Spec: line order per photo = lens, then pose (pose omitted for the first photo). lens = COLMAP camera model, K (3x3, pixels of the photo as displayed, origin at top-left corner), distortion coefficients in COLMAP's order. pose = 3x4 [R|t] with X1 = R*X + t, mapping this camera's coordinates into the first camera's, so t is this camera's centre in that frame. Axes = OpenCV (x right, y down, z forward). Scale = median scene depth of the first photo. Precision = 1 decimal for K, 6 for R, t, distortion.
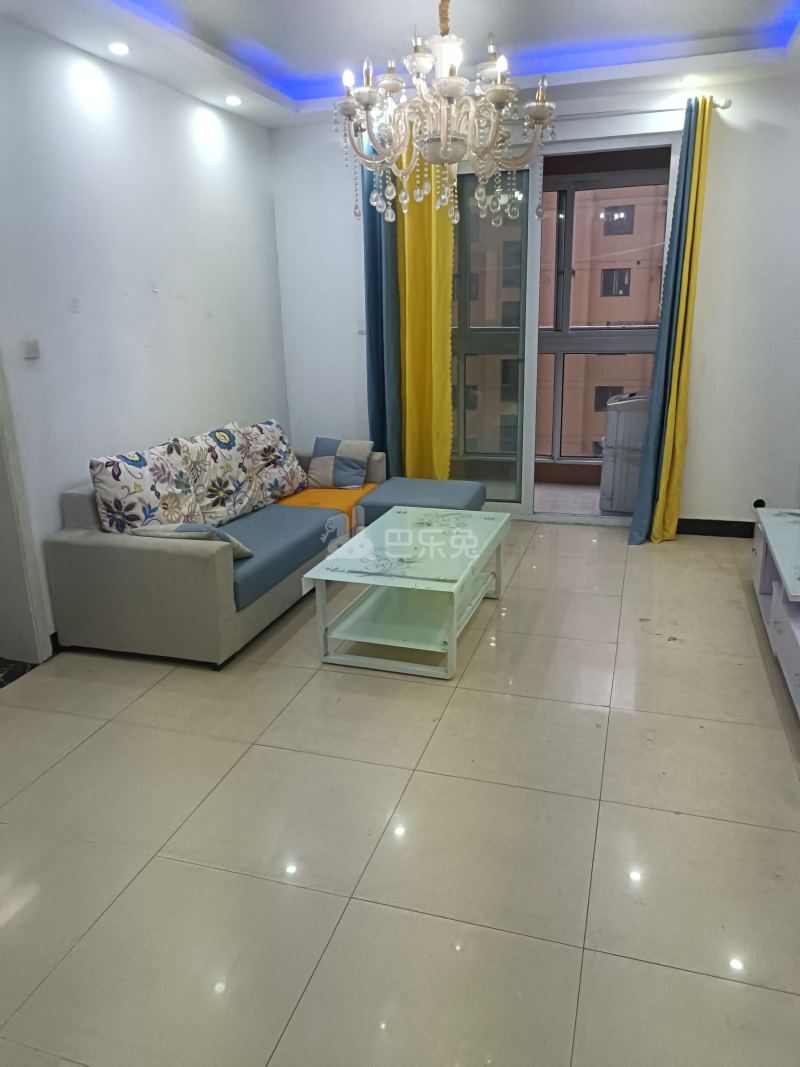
lens RADIAL K [[790.6, 0, 400.0], [0, 790.6, 533.5], [0, 0, 1]] dist [-0.000164, -0.005533]
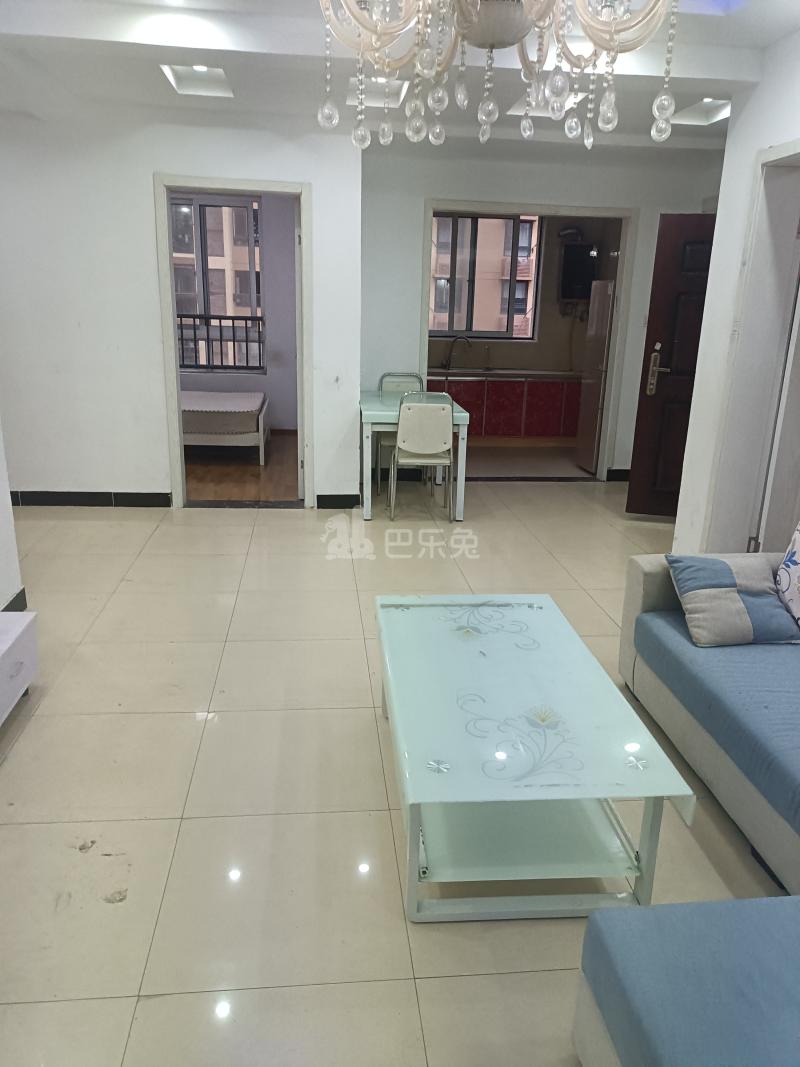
lens RADIAL K [[790.6, 0, 400.0], [0, 790.6, 533.5], [0, 0, 1]] dist [-0.000164, -0.005533]
pose [[-0.917739, 0.107621, -0.382326, 0.365053], [-0.126059, 0.833899, 0.537328, -0.462336], [0.376649, 0.541322, -0.751735, 1.563695]]
